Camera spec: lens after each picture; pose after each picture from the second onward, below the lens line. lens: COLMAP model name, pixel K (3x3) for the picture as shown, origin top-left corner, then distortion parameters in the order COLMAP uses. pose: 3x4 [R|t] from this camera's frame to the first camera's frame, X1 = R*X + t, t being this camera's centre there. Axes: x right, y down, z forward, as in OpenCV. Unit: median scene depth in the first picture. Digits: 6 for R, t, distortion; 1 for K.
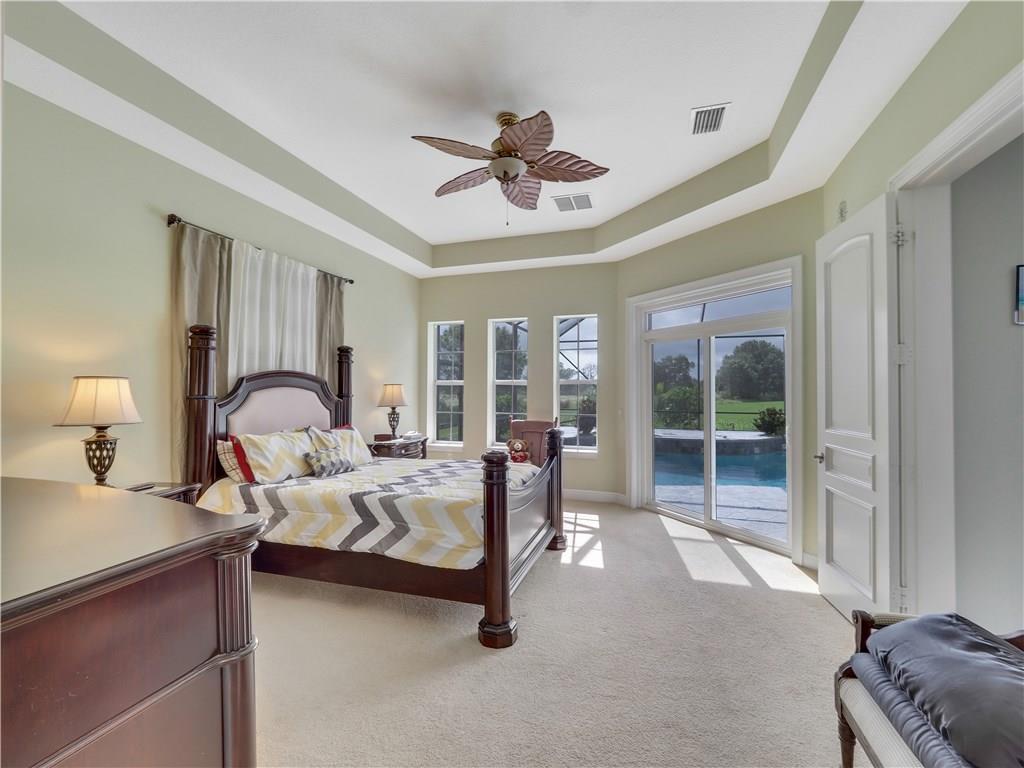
lens RADIAL K [[438.4, 0, 506.8], [0, 438.4, 378.6], [0, 0, 1]] dist [-0.009874, 0.000763]
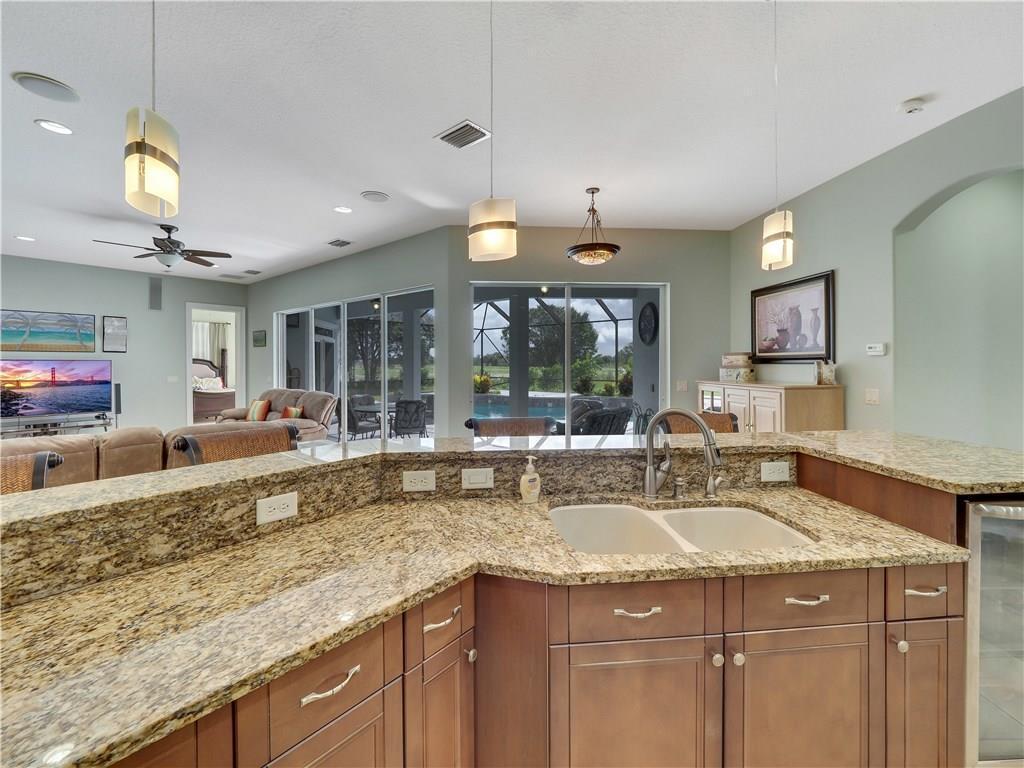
lens RADIAL K [[438.4, 0, 513.6], [0, 438.4, 367.9], [0, 0, 1]] dist [-0.009874, 0.000763]
pose [[0.922859, -0.003438, -0.385124, 2.397646], [0.016816, 0.999366, 0.031375, -0.008608], [0.384772, -0.035431, 0.922331, -0.847359]]
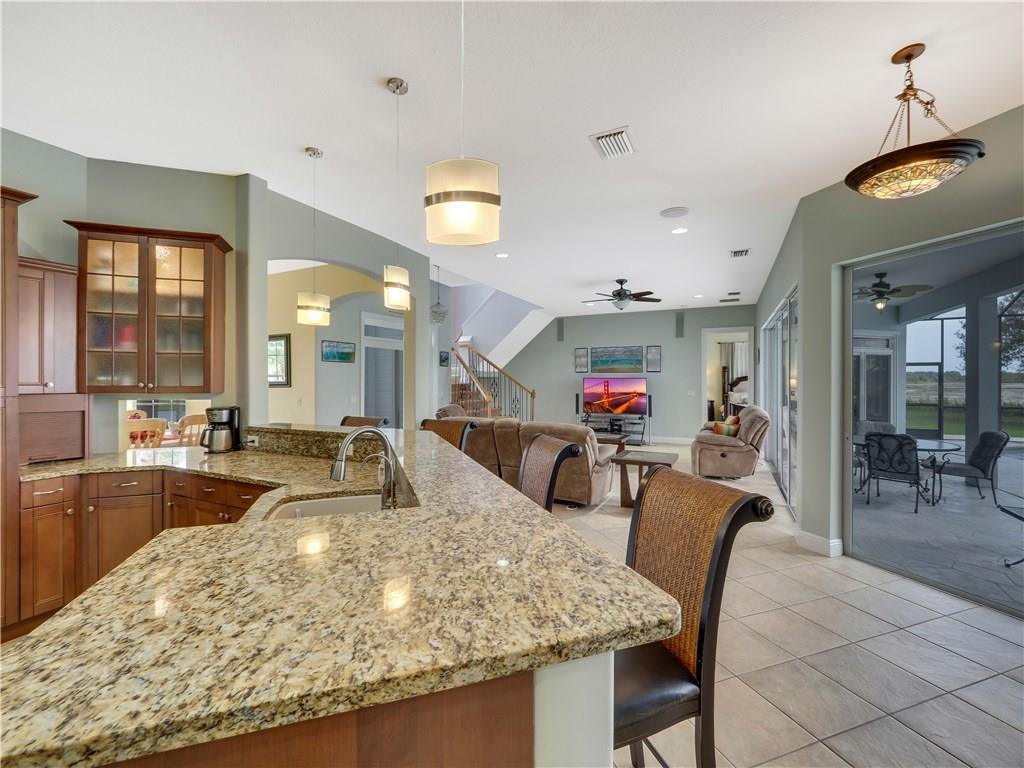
lens RADIAL K [[438.4, 0, 505.6], [0, 438.4, 378.6], [0, 0, 1]] dist [-0.009874, 0.000763]
pose [[-0.156644, -0.008567, -0.987618, 2.717771], [0.023611, 0.999644, -0.012416, 0.002487], [0.987373, -0.025263, -0.156386, -0.327581]]
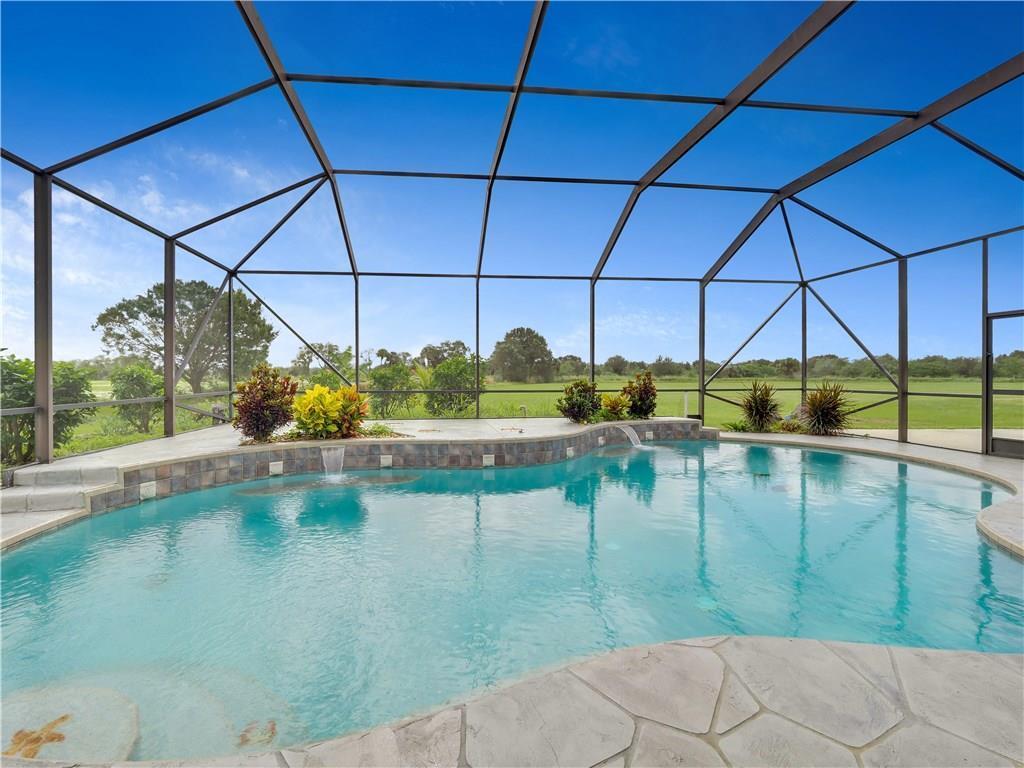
lens RADIAL K [[438.4, 0, 476.8], [0, 438.4, 377.5], [0, 0, 1]] dist [-0.009874, 0.000763]
pose [[0.912399, -0.006212, 0.409255, 0.512984], [-0.005044, 0.999638, 0.026418, 0.114348], [-0.409271, -0.026168, 0.912038, 1.223894]]
